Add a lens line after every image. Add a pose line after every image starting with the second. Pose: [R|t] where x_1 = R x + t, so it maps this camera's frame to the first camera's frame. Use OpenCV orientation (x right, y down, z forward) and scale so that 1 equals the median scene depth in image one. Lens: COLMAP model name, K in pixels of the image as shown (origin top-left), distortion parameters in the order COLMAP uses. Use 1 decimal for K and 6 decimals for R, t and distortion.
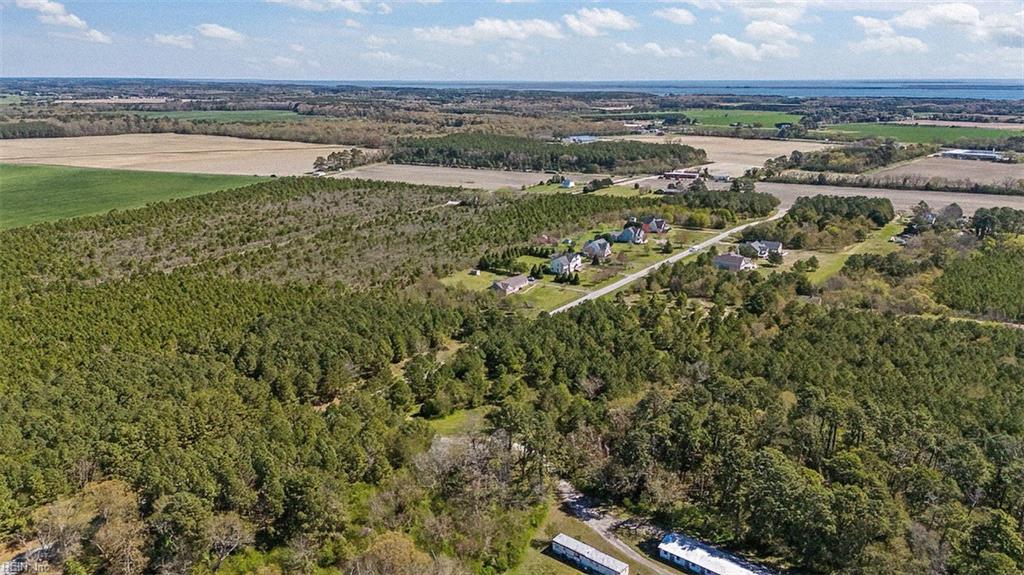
lens RADIAL K [[757.0, 0, 511.3], [0, 757.0, 285.9], [0, 0, 1]] dist [0.059368, -0.049840]
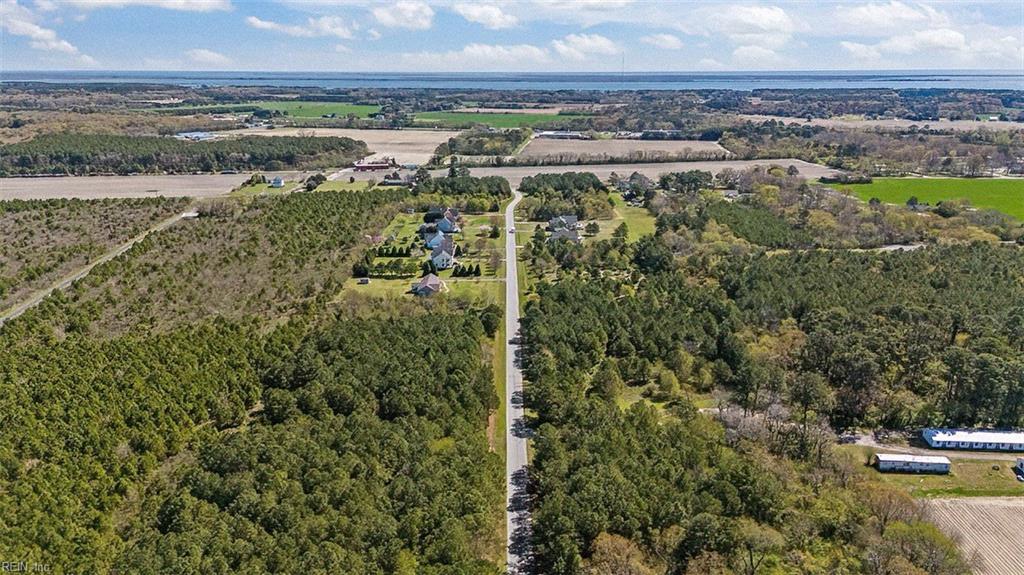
lens RADIAL K [[757.0, 0, 517.2], [0, 757.0, 281.3], [0, 0, 1]] dist [0.059368, -0.049840]
pose [[0.810615, -0.156890, 0.564171, -0.185455], [0.154082, 0.986636, 0.052986, -0.016342], [-0.564945, 0.043978, 0.823956, 0.057940]]
